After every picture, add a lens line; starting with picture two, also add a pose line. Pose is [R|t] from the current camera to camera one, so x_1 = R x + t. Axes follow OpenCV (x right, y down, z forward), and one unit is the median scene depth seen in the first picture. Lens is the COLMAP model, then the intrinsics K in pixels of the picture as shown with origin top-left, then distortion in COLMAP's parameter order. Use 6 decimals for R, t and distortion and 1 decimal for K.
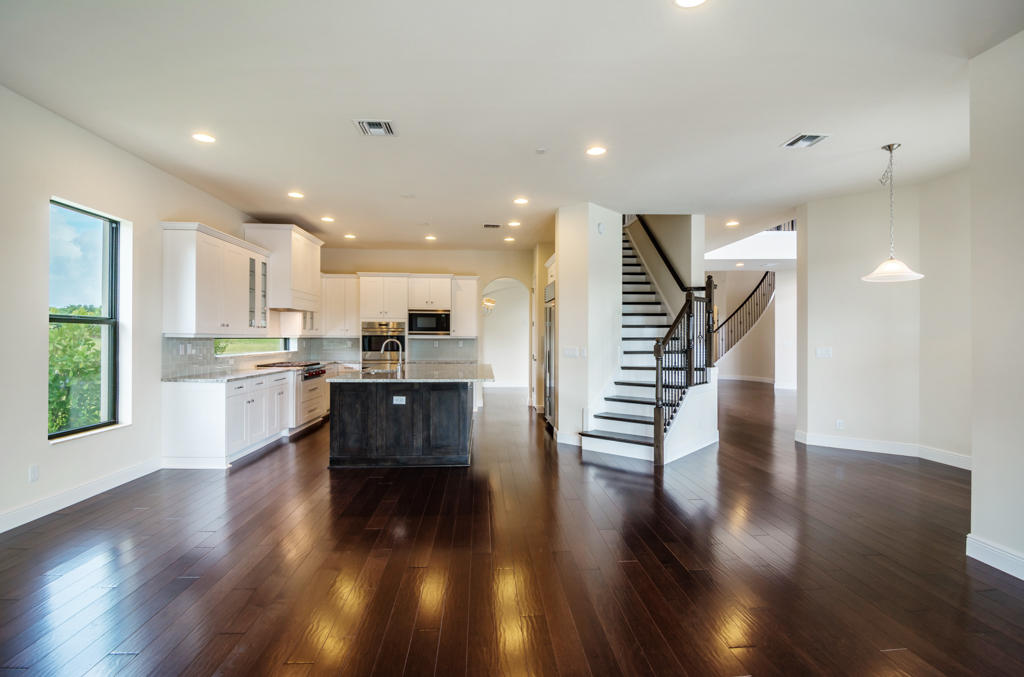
lens RADIAL K [[494.2, 0, 506.8], [0, 494.2, 334.9], [0, 0, 1]] dist [0.003207, -0.000551]
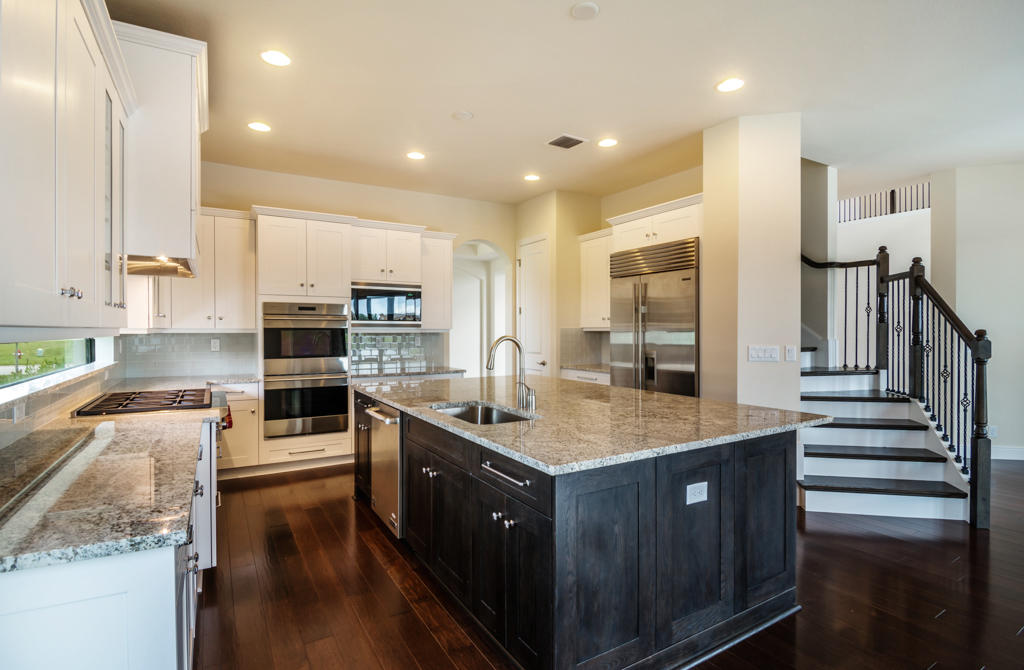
lens RADIAL K [[504.1, 0, 514.3], [0, 504.1, 333.0], [0, 0, 1]] dist [-0.005911, -0.000375]
pose [[0.885041, -0.009844, 0.465410, -0.306226], [0.003553, 0.999890, 0.014393, -0.000741], [-0.465500, -0.011085, 0.884978, 0.412131]]
